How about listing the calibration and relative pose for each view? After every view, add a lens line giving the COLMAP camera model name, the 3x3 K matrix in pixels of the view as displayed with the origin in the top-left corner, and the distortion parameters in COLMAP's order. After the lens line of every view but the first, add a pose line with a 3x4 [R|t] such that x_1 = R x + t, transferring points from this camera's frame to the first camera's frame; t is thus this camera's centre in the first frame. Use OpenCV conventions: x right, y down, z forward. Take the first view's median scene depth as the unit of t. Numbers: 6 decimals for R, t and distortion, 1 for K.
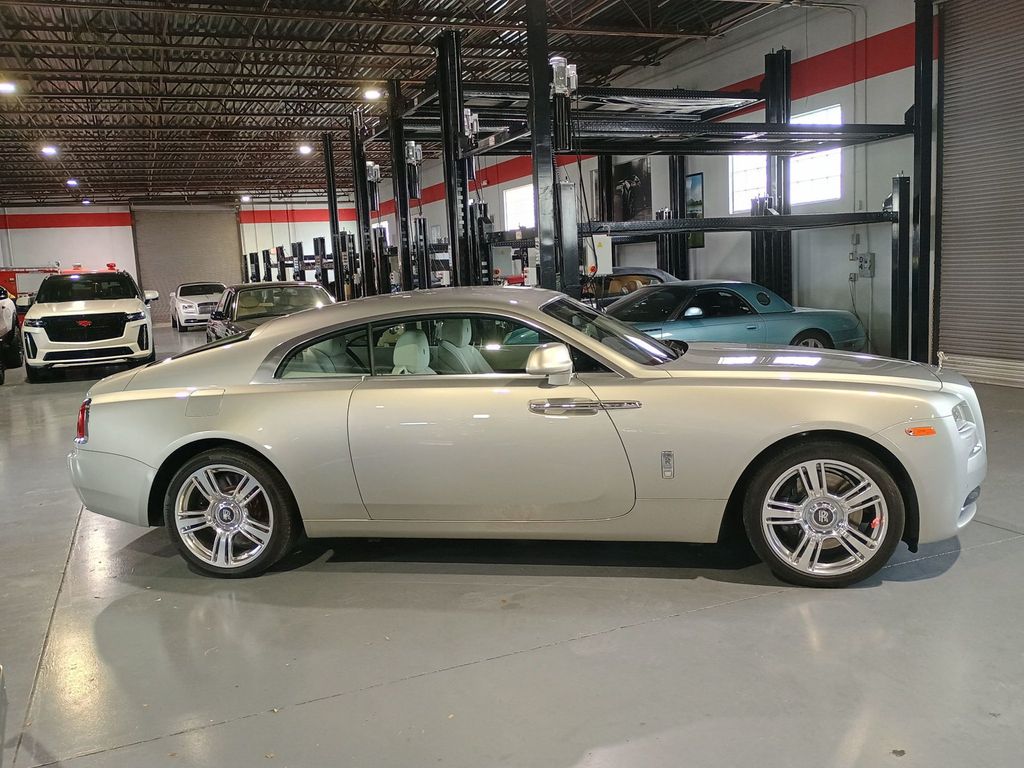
lens RADIAL K [[888.6, 0, 511.0], [0, 888.6, 385.6], [0, 0, 1]] dist [0.067579, -0.092386]
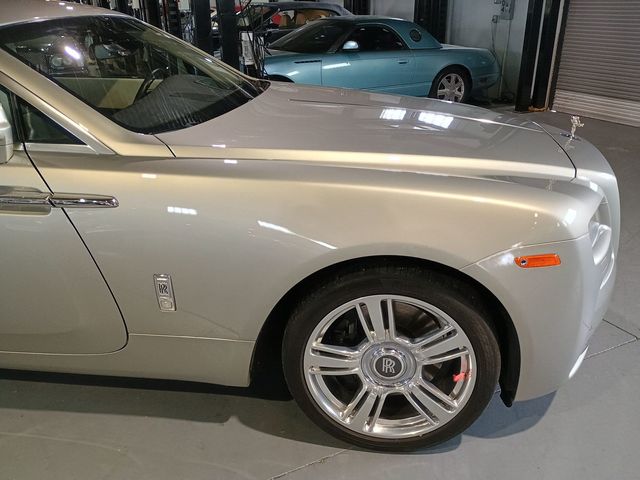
lens RADIAL K [[554.0, 0, 323.7], [0, 554.0, 246.5], [0, 0, 1]] dist [0.049099, -0.057961]
pose [[0.996514, 0.009566, 0.082875, 0.228612], [-0.031463, 0.963142, 0.267147, -0.050876], [-0.077265, -0.268823, 0.960086, 0.534887]]
